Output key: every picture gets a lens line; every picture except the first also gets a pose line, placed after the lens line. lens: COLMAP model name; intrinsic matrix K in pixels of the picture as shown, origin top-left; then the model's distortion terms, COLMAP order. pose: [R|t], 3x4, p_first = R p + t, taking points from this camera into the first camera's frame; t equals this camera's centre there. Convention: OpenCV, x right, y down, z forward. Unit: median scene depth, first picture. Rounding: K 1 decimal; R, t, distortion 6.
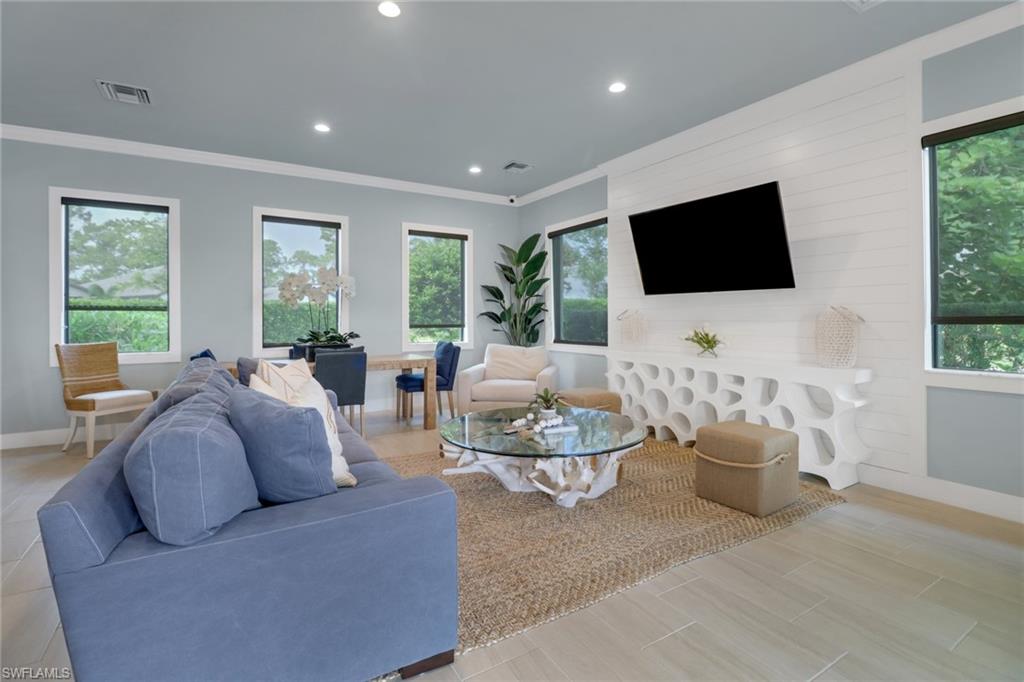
lens RADIAL K [[494.1, 0, 510.1], [0, 494.1, 319.1], [0, 0, 1]] dist [-0.000846, -0.013038]
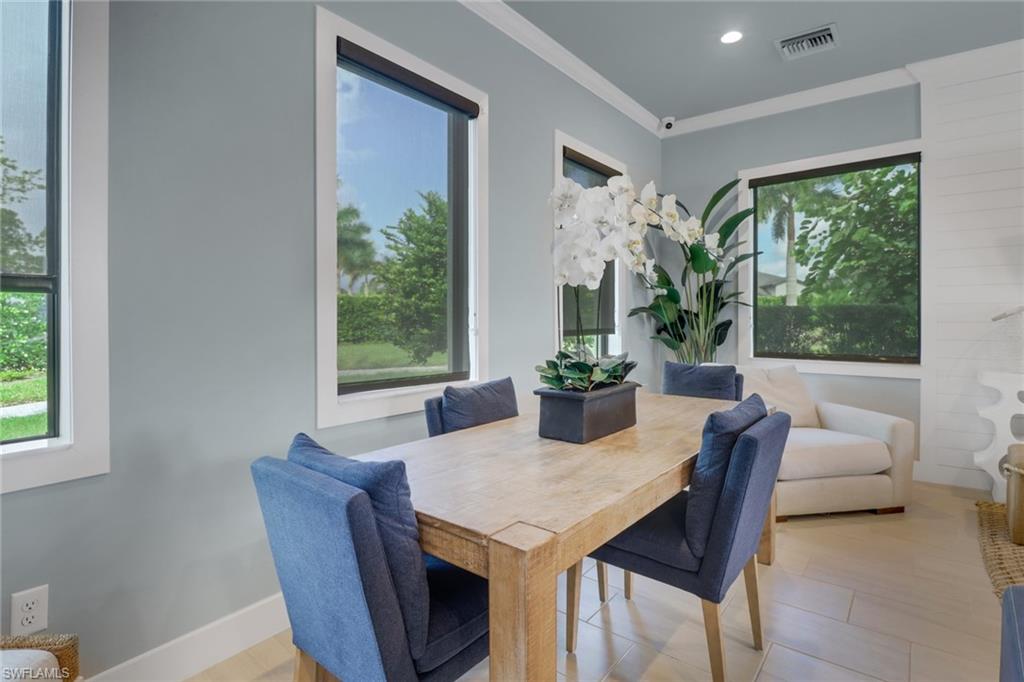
lens RADIAL K [[512.8, 0, 510.9], [0, 512.8, 314.8], [0, 0, 1]] dist [0.002076, 0.000544]
pose [[0.944380, 0.003537, 0.328838, -0.507003], [-0.005423, 0.999974, 0.004817, -0.005488], [-0.328812, -0.006333, 0.944374, 0.588058]]
